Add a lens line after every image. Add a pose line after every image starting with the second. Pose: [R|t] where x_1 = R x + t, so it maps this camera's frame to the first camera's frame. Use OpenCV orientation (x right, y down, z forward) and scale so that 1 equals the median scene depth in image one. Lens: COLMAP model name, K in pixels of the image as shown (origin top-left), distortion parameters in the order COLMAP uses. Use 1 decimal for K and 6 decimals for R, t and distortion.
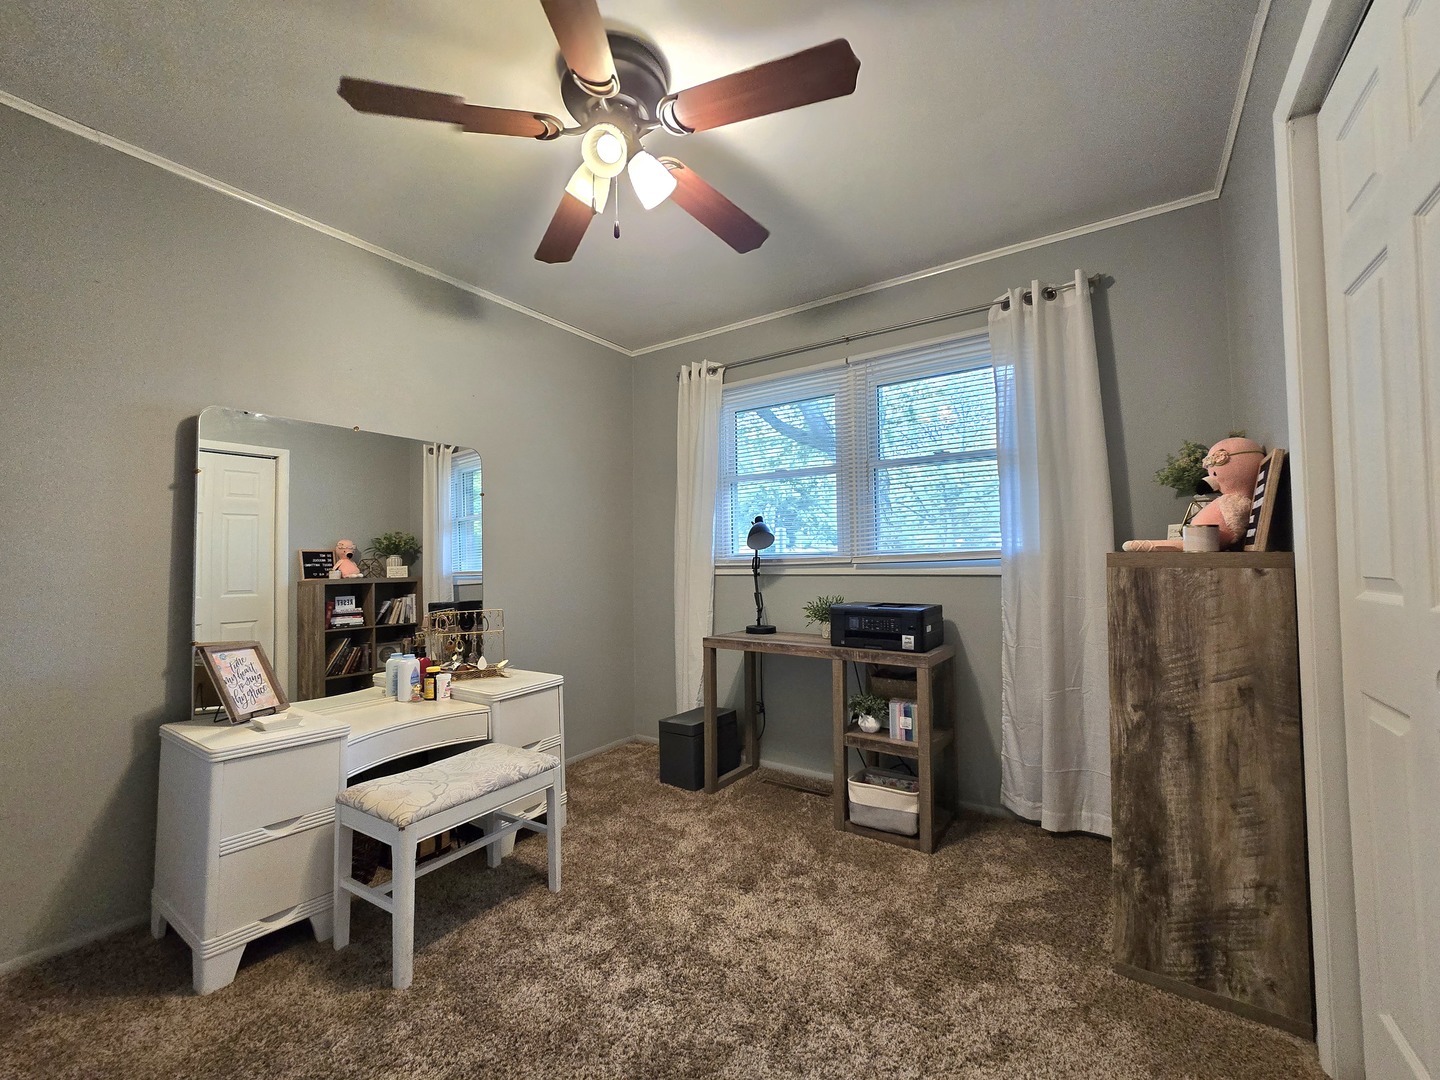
lens RADIAL K [[587.0, 0, 726.8], [0, 587.0, 537.9], [0, 0, 1]] dist [-0.000907, 0.000240]
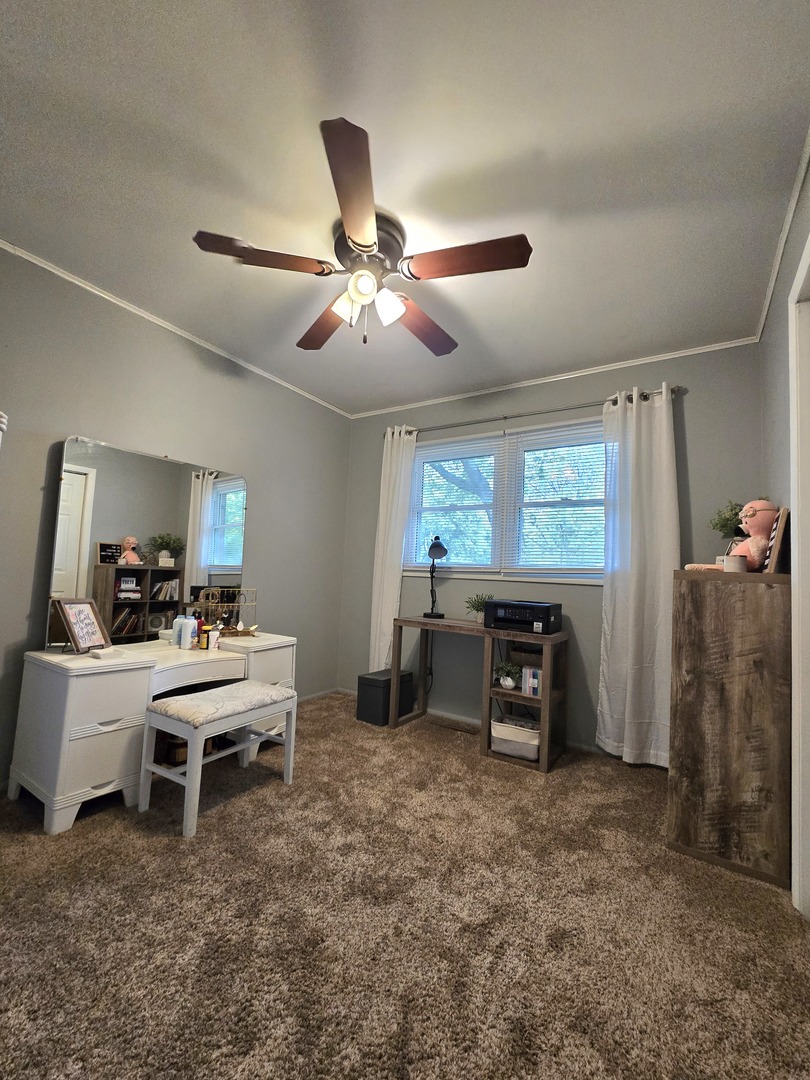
lens RADIAL K [[440.2, 0, 408.0], [0, 440.2, 545.4], [0, 0, 1]] dist [-0.000907, 0.000240]
pose [[0.997977, 0.059833, 0.021501, -0.062735], [-0.059279, 0.997915, -0.025527, 0.029134], [-0.022983, 0.024201, 0.999443, -0.114793]]
